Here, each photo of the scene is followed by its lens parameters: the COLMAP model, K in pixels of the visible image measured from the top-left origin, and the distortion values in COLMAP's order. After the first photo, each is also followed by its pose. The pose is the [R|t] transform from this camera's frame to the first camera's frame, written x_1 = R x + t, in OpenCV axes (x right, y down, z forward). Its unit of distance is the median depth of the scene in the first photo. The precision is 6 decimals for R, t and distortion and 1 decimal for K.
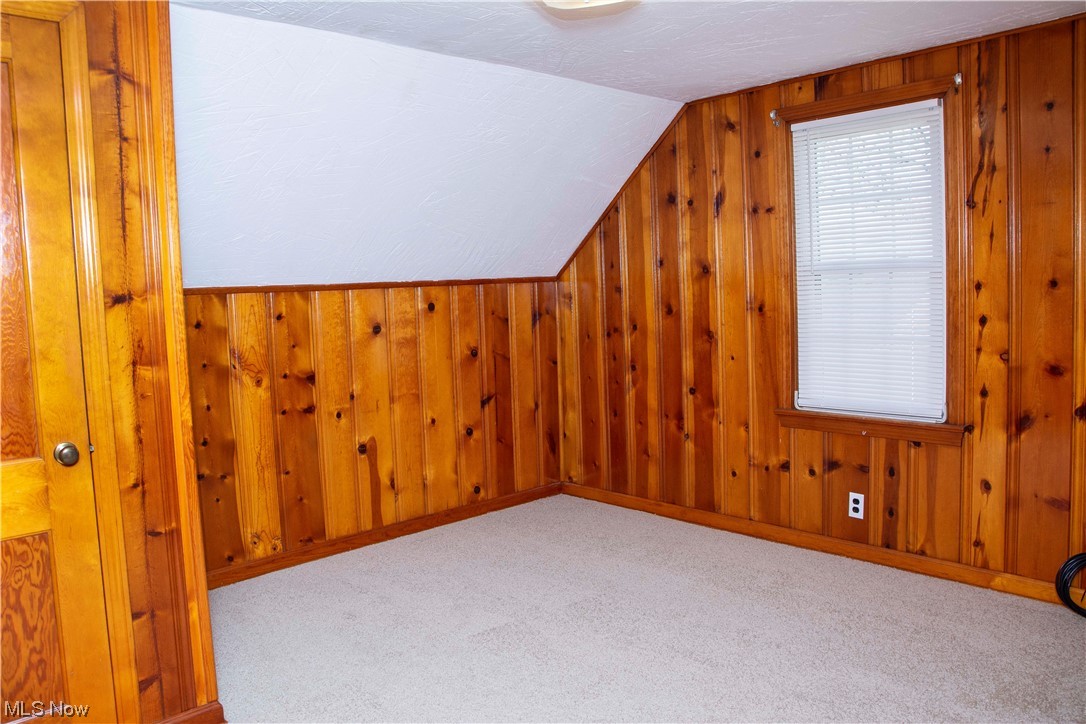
lens RADIAL K [[795.9, 0, 532.6], [0, 795.9, 370.2], [0, 0, 1]] dist [-0.126964, 0.074709]
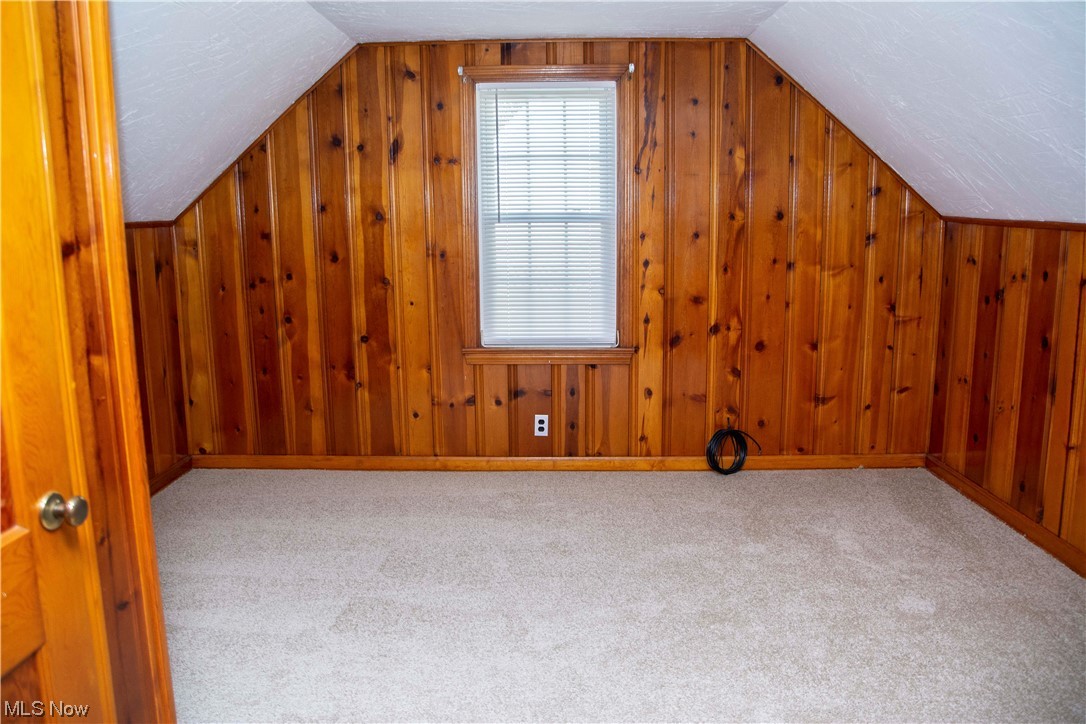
lens RADIAL K [[795.9, 0, 537.3], [0, 795.9, 365.4], [0, 0, 1]] dist [-0.126964, 0.074709]
pose [[0.699950, -0.101192, 0.706986, -0.388748], [0.054860, 0.994605, 0.088045, -0.017955], [-0.712081, -0.022842, 0.701725, 0.164662]]
